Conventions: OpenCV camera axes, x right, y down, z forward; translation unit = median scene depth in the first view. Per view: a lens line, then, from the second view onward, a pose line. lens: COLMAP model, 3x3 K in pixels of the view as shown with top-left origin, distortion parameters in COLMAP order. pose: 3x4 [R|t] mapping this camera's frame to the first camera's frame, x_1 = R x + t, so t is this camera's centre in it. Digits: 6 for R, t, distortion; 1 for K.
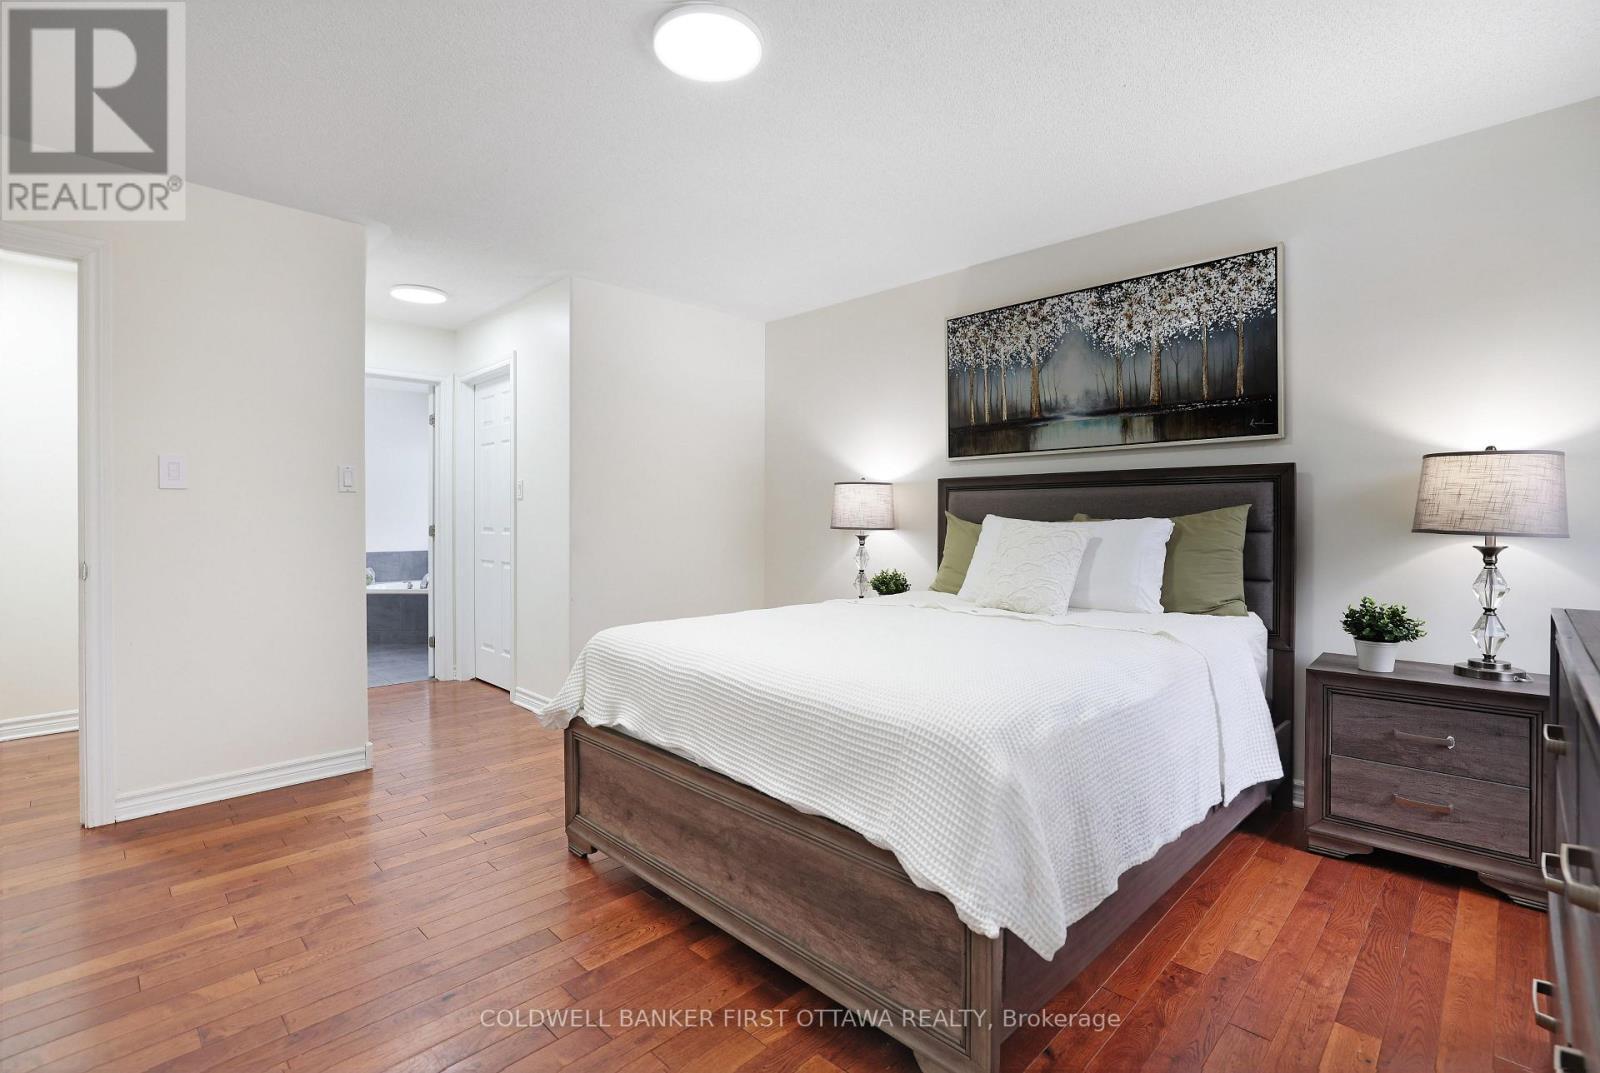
lens RADIAL K [[697.6, 0, 770.8], [0, 697.6, 546.9], [0, 0, 1]] dist [-0.029386, 0.000357]
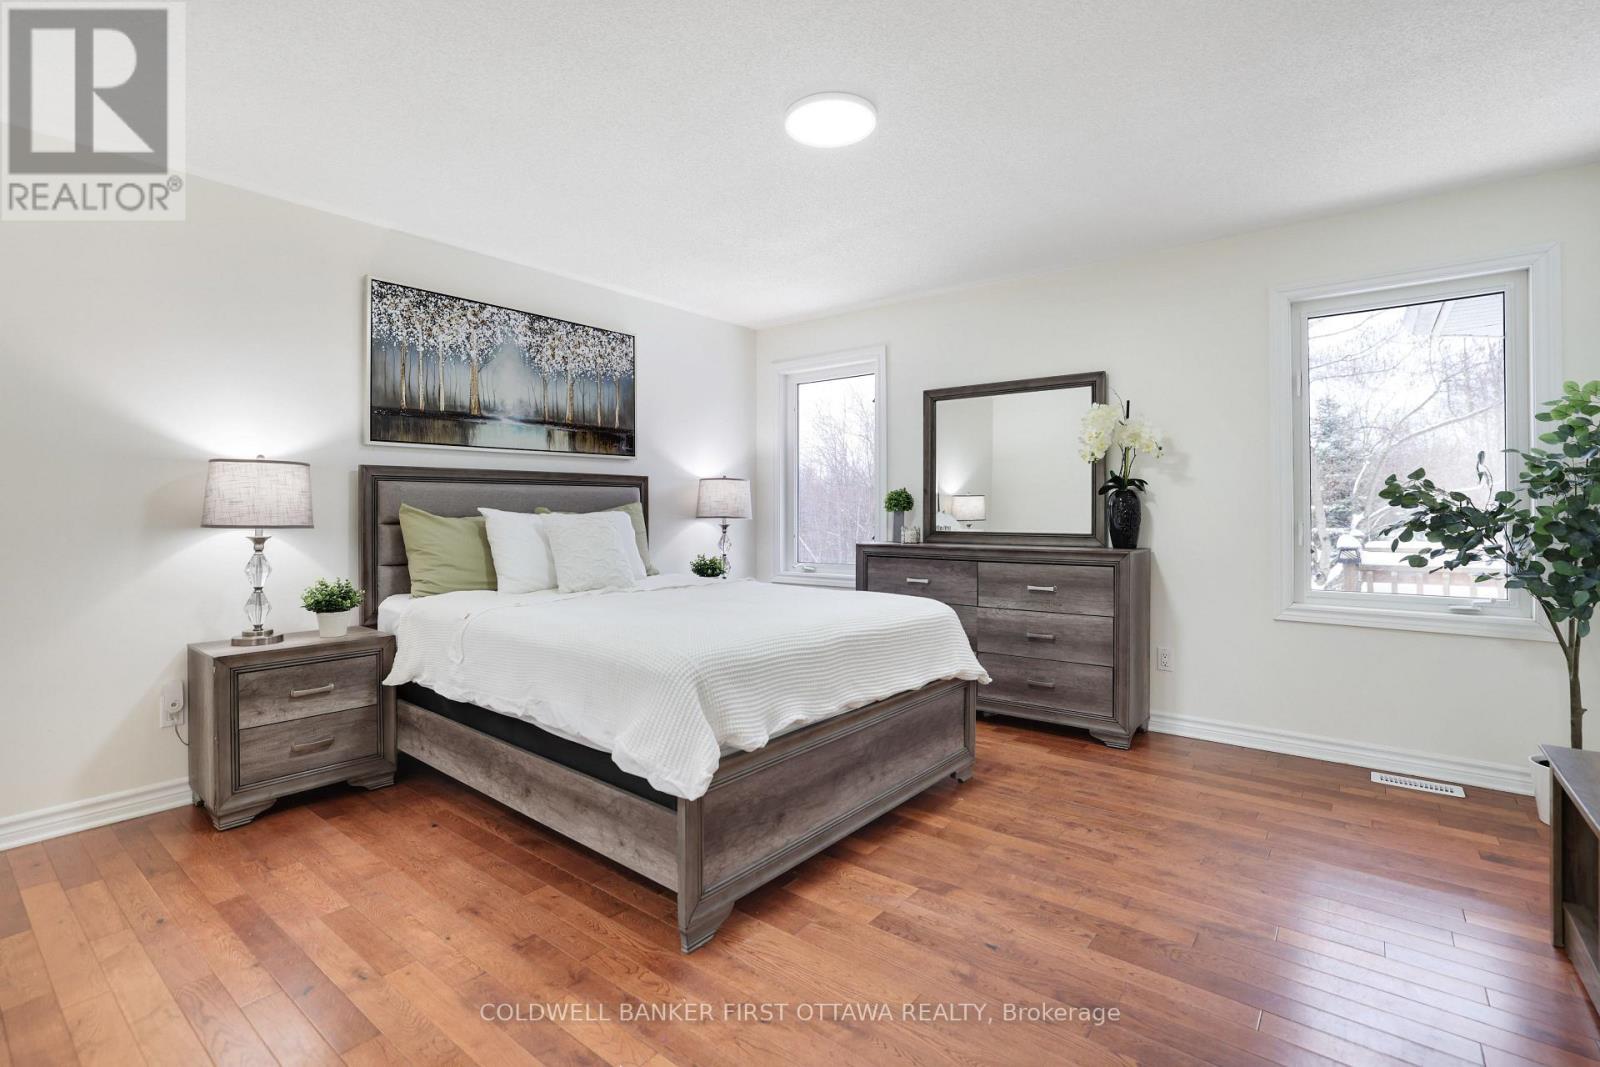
lens RADIAL K [[697.6, 0, 770.8], [0, 697.6, 543.9], [0, 0, 1]] dist [-0.029386, 0.000357]
pose [[-0.051493, -0.049601, 0.997441, -0.731499], [0.040783, 0.997828, 0.051725, -0.030703], [-0.997840, 0.043342, -0.049359, 0.660136]]
